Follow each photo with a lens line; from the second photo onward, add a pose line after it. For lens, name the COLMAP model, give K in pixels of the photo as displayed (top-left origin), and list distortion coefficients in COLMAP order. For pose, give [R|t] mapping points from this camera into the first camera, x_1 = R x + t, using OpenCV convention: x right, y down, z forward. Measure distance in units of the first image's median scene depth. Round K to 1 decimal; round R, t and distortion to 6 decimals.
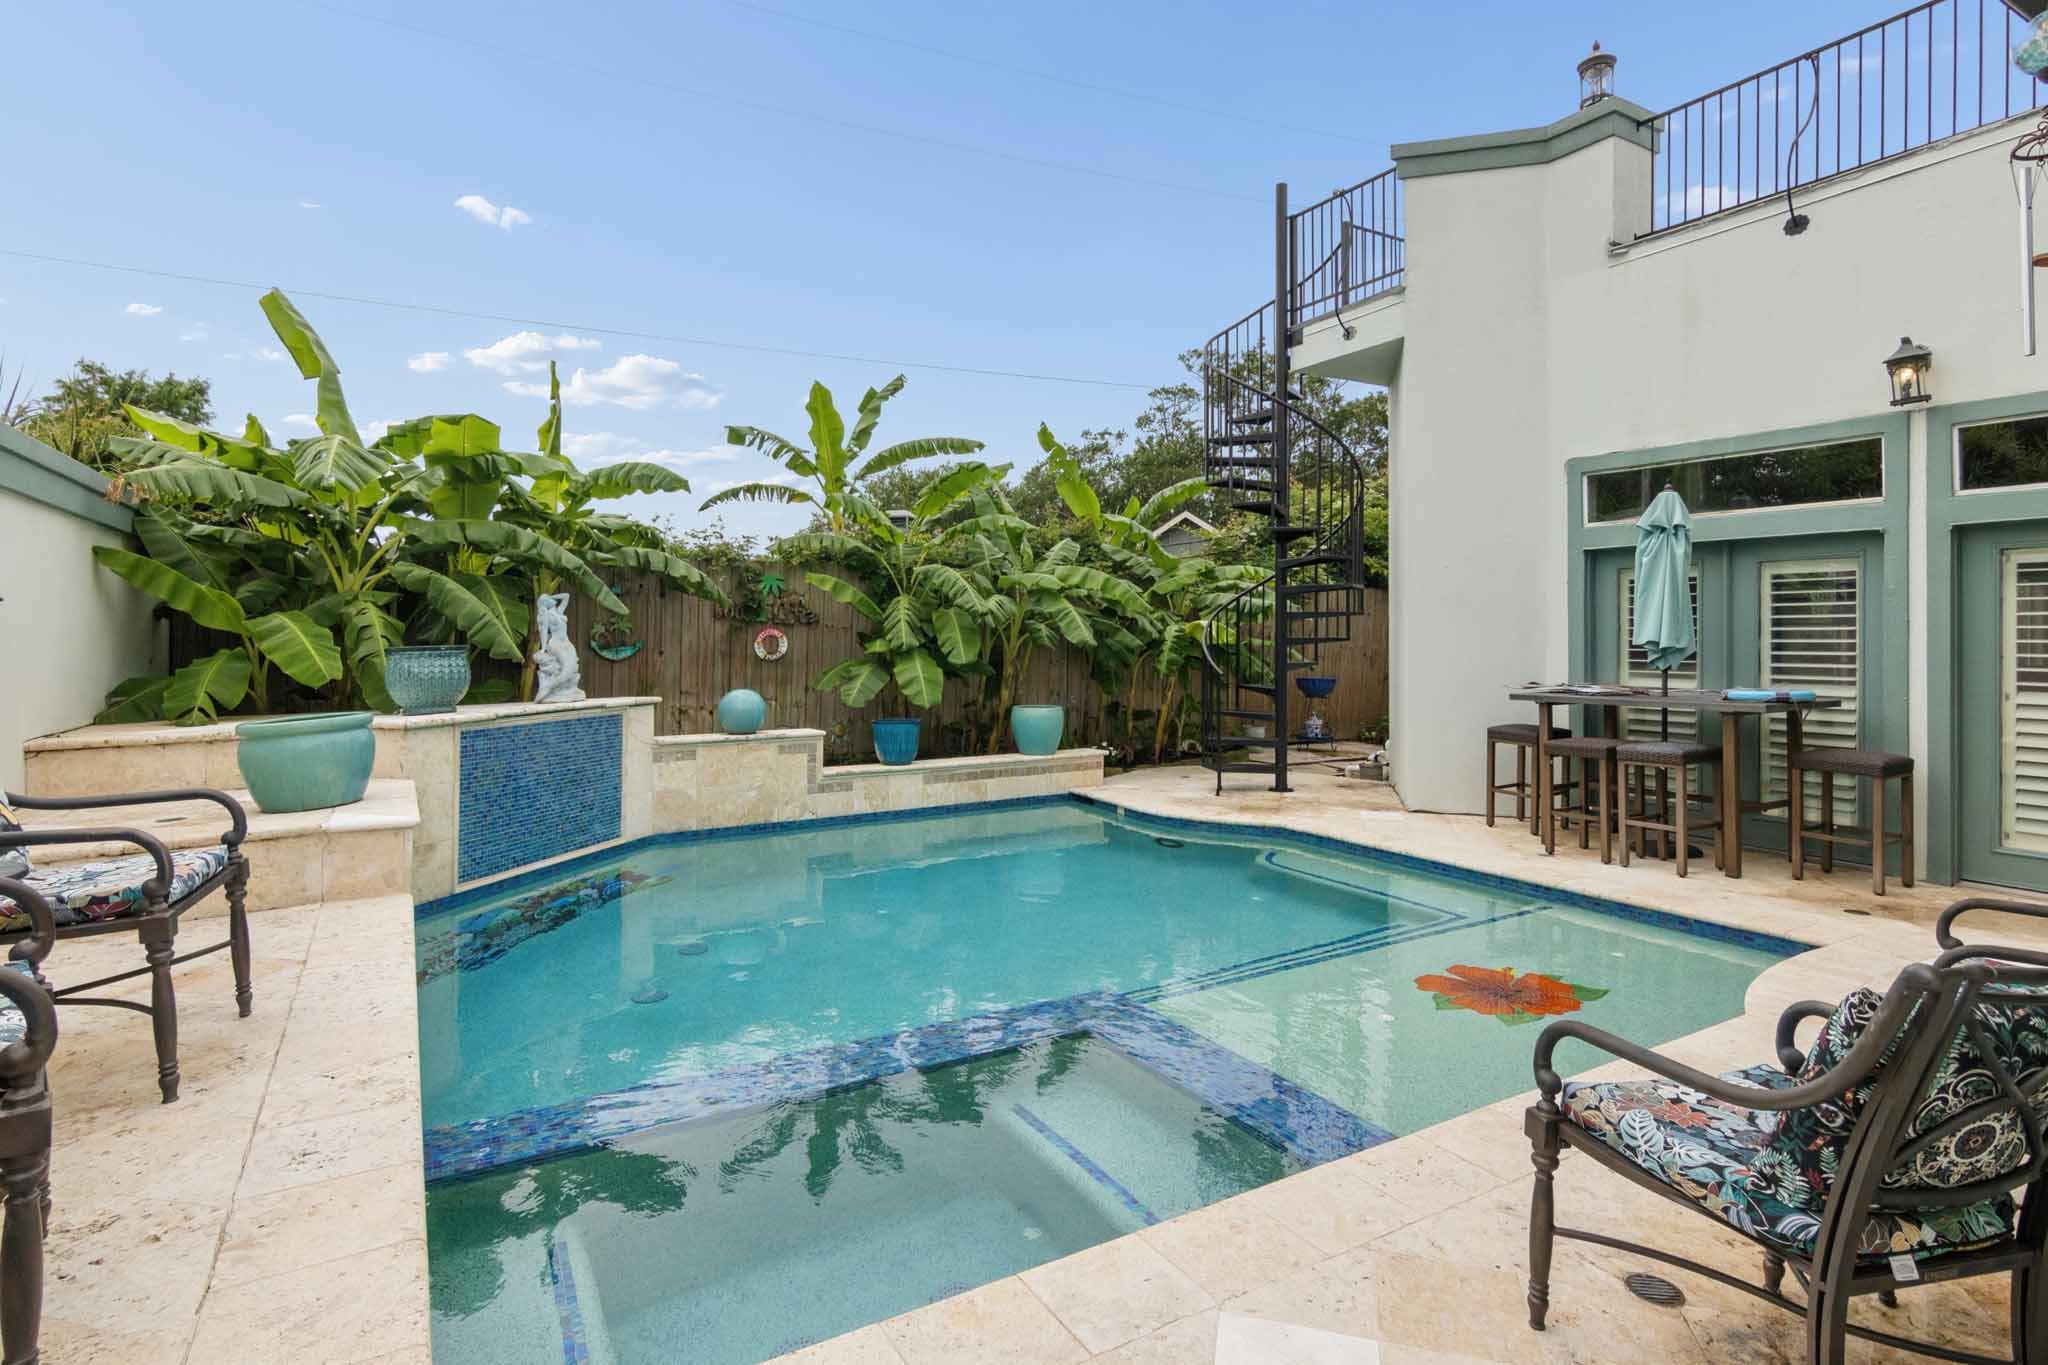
lens RADIAL K [[1057.1, 0, 1029.2], [0, 1057.1, 672.0], [0, 0, 1]] dist [-0.004535, 0.000001]
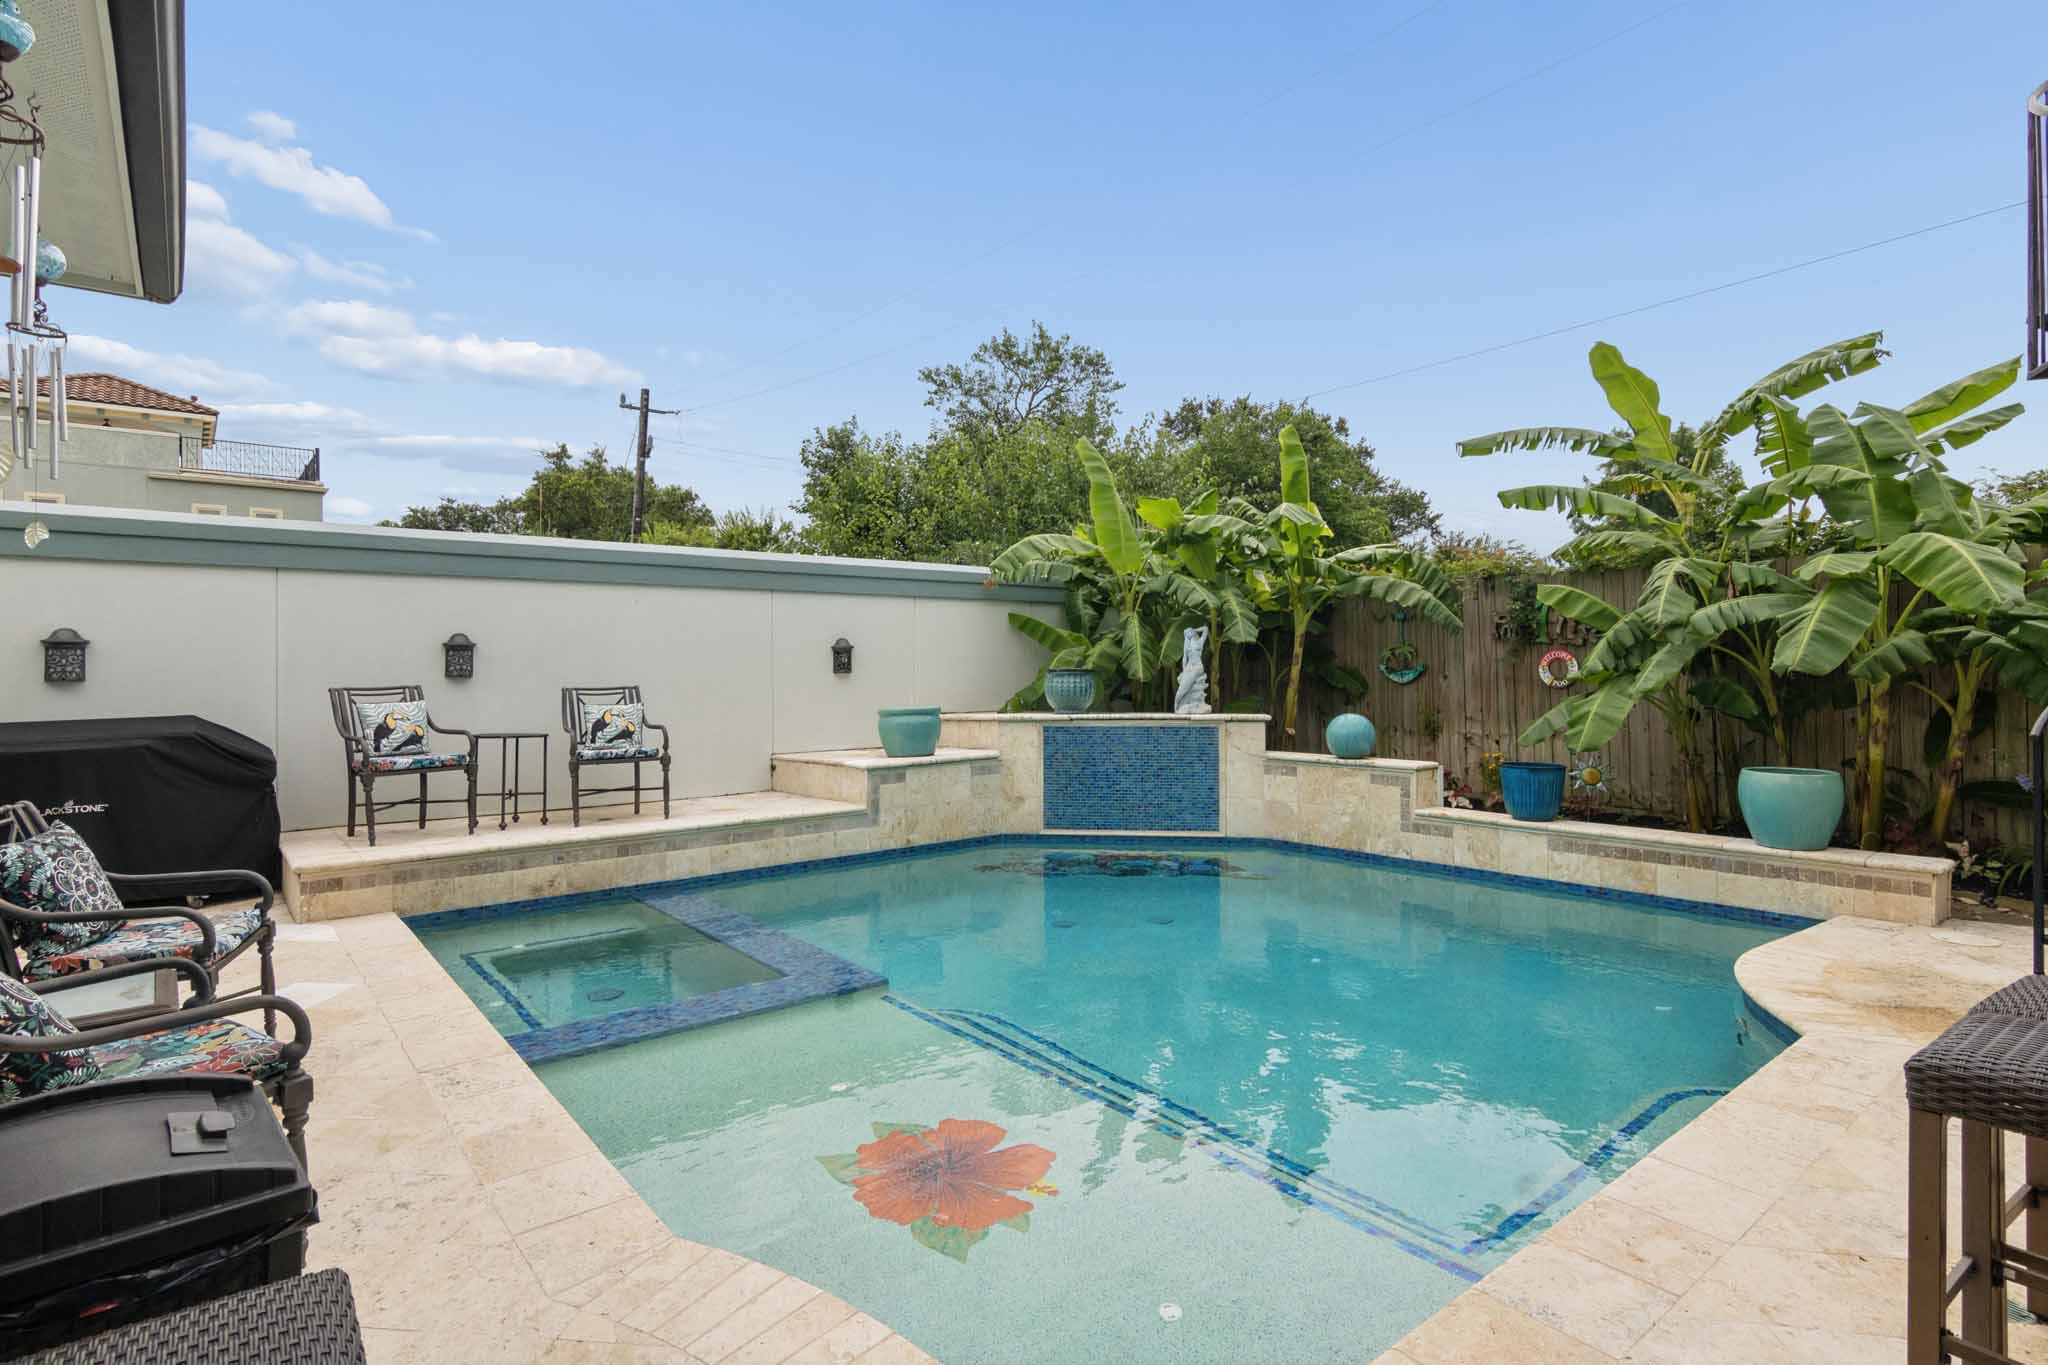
lens RADIAL K [[1057.1, 0, 1029.2], [0, 1057.1, 672.0], [0, 0, 1]] dist [-0.004535, 0.000001]
pose [[0.160107, 0.015224, -0.986982, 0.697442], [-0.027760, 0.999555, 0.010915, -0.027073], [0.986709, 0.025651, 0.160458, 0.558808]]
